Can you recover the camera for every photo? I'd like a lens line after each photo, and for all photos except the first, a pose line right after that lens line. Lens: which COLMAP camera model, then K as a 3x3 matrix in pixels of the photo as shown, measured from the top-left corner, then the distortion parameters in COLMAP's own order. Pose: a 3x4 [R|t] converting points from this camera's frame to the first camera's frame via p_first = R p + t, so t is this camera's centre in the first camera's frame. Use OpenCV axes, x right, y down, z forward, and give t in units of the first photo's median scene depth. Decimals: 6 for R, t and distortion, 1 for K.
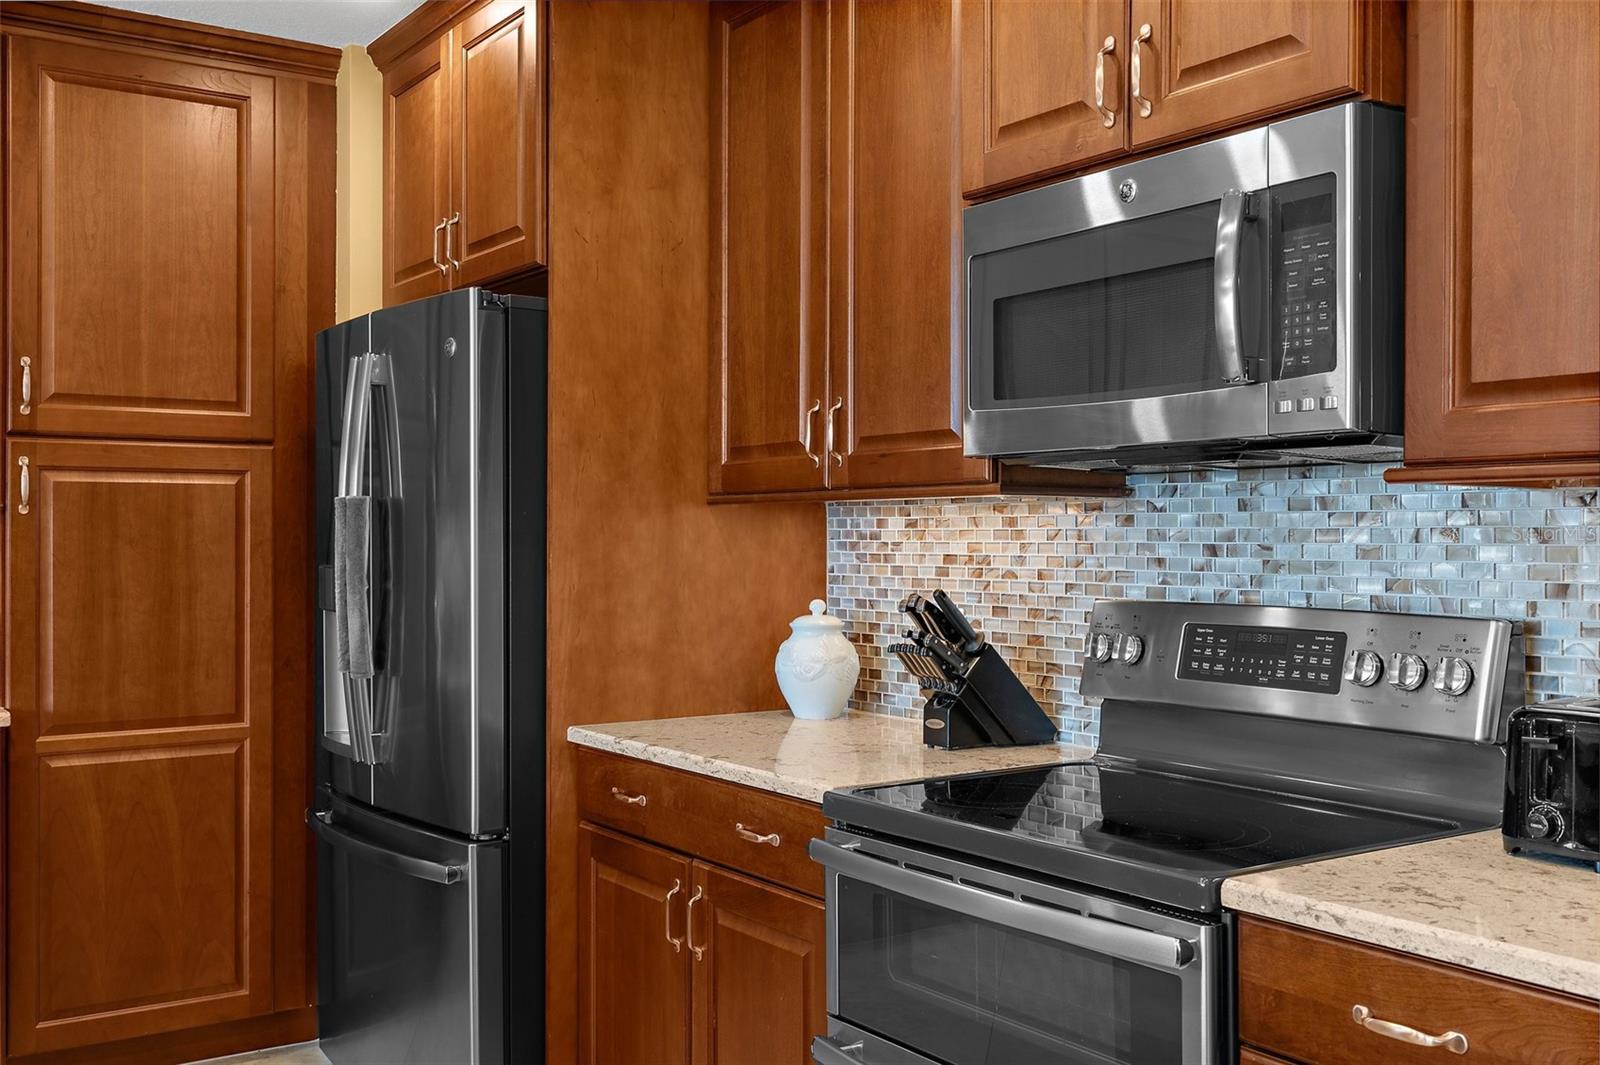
lens RADIAL K [[1586.5, 0, 800.5], [0, 1586.5, 530.6], [0, 0, 1]] dist [0.025208, 0.000000]
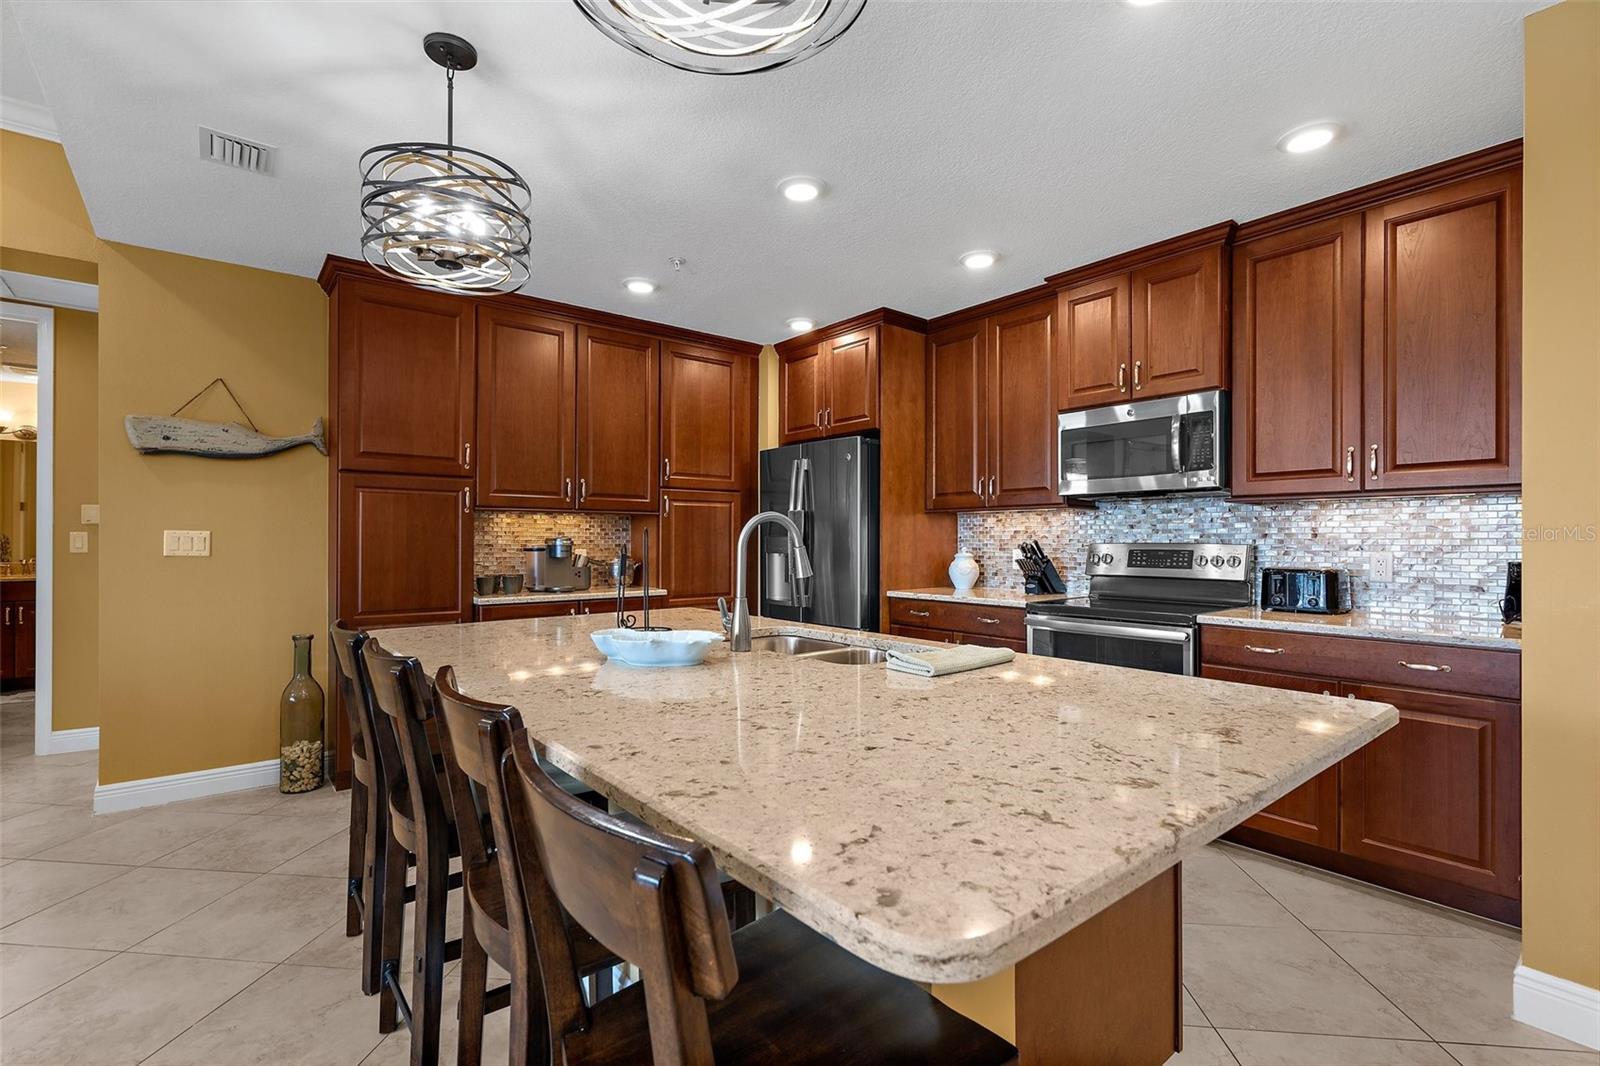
lens RADIAL K [[731.0, 0, 799.5], [0, 731.0, 538.1], [0, 0, 1]] dist [-0.001178, -0.000074]
pose [[0.996053, 0.001253, 0.088746, -0.454461], [-0.001135, 0.999998, -0.001382, 0.033504], [-0.088748, 0.001276, 0.996053, -0.313901]]
